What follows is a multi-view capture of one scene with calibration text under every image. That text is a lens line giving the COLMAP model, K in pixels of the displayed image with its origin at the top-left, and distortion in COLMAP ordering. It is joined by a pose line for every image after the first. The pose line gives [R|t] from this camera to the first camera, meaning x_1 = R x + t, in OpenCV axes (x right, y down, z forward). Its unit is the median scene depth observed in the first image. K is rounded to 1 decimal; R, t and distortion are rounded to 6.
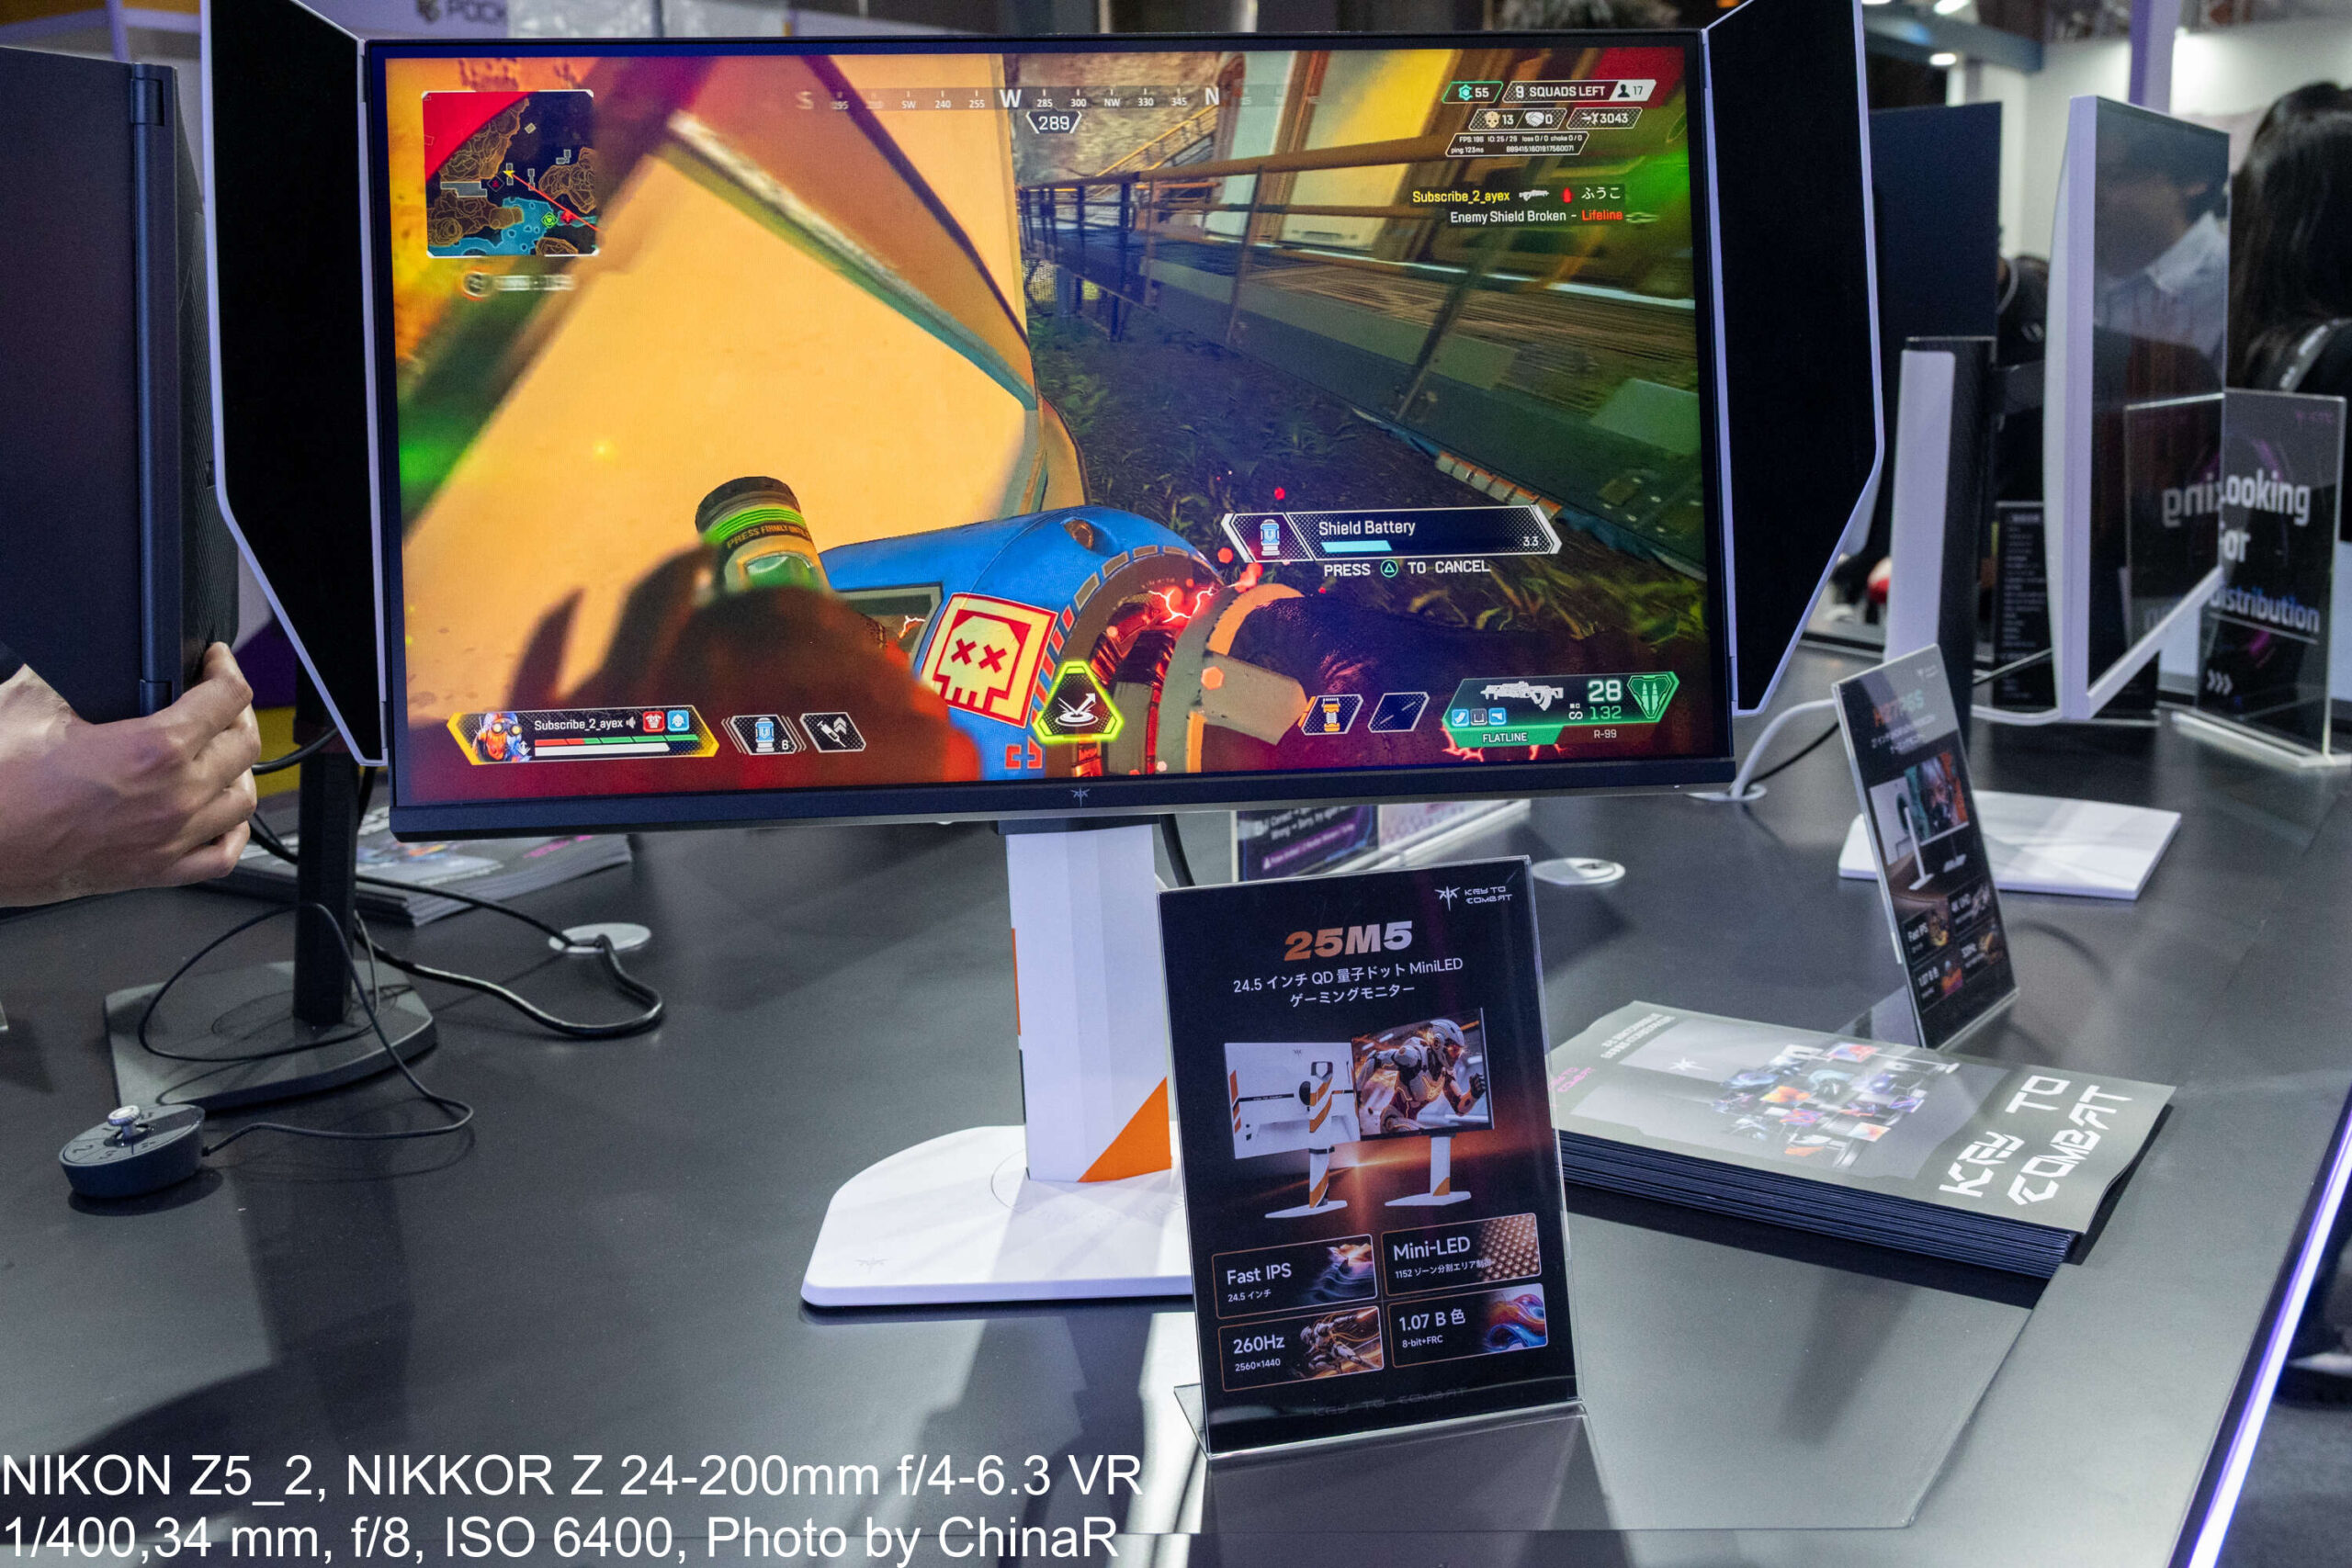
lens RADIAL K [[2231.4, 0, 1176.0], [0, 2231.4, 784.0], [0, 0, 1]] dist [0.000226, 0.000052]
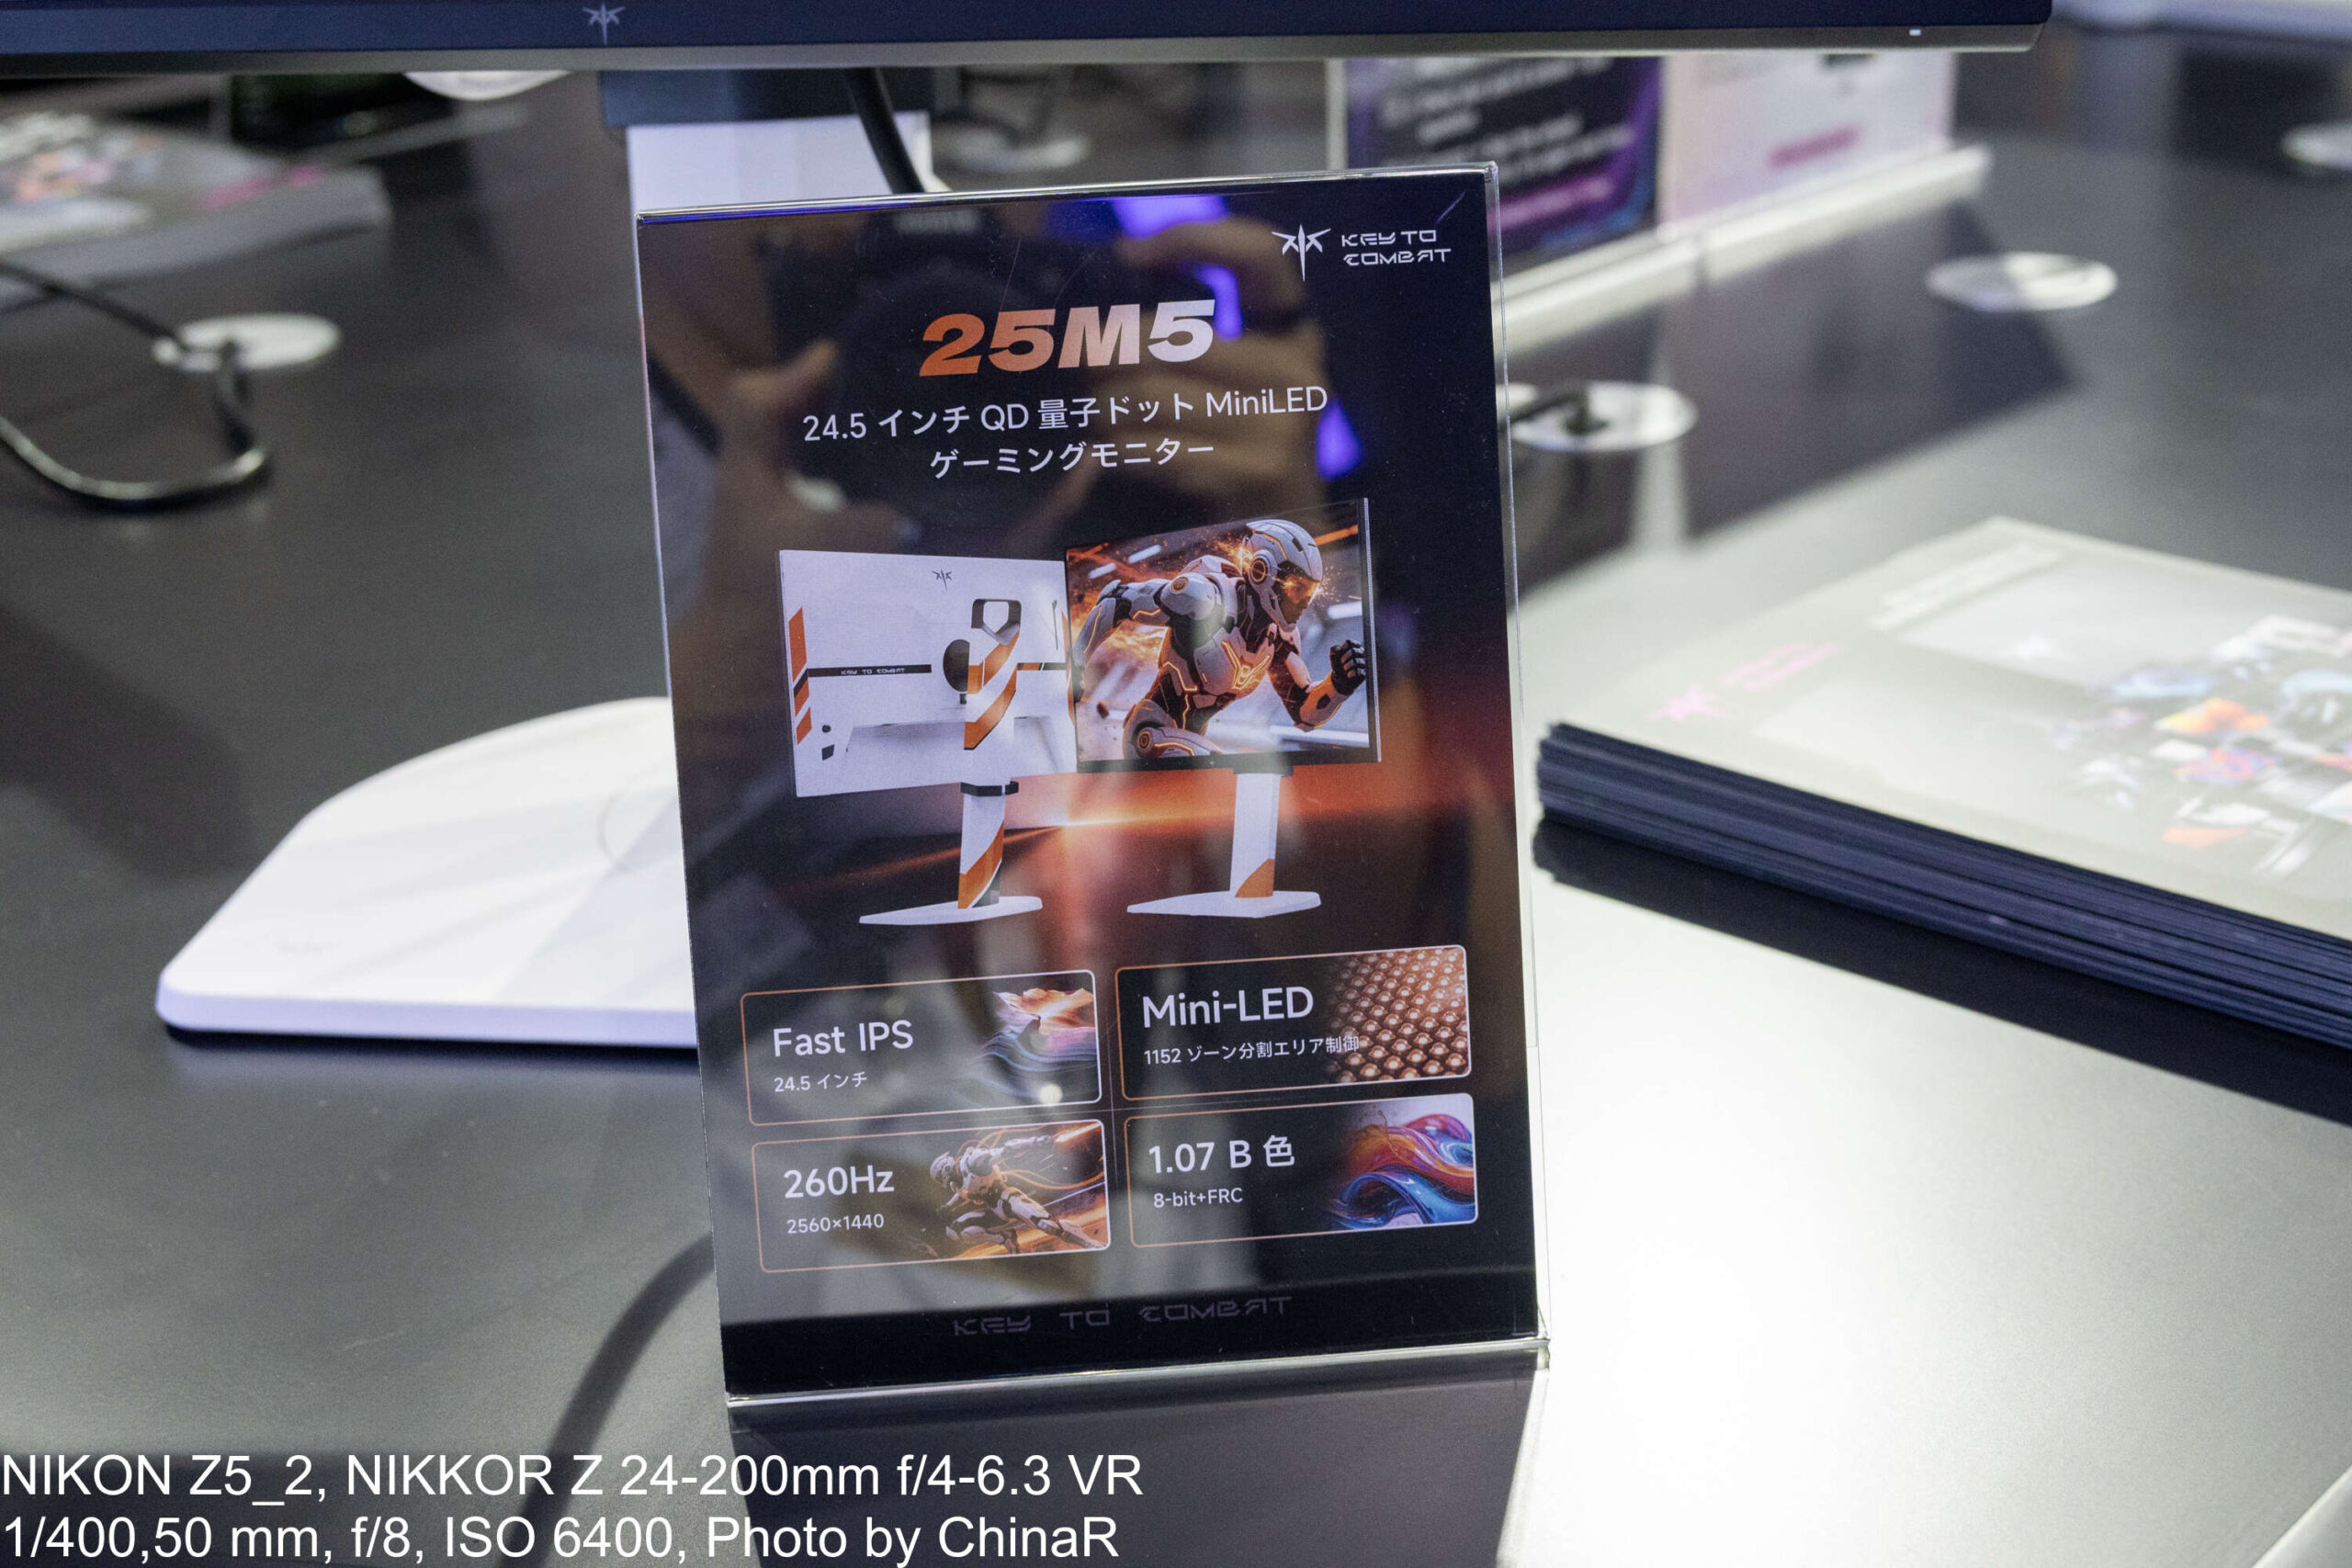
lens RADIAL K [[3344.5, 0, 1176.0], [0, 3344.5, 784.0], [0, 0, 1]] dist [-0.011972, -0.018670]
pose [[0.986172, 0.052911, -0.157049, 0.210507], [-0.024407, 0.983699, 0.178158, 0.037607], [0.163915, -0.171861, 0.971388, 0.324767]]
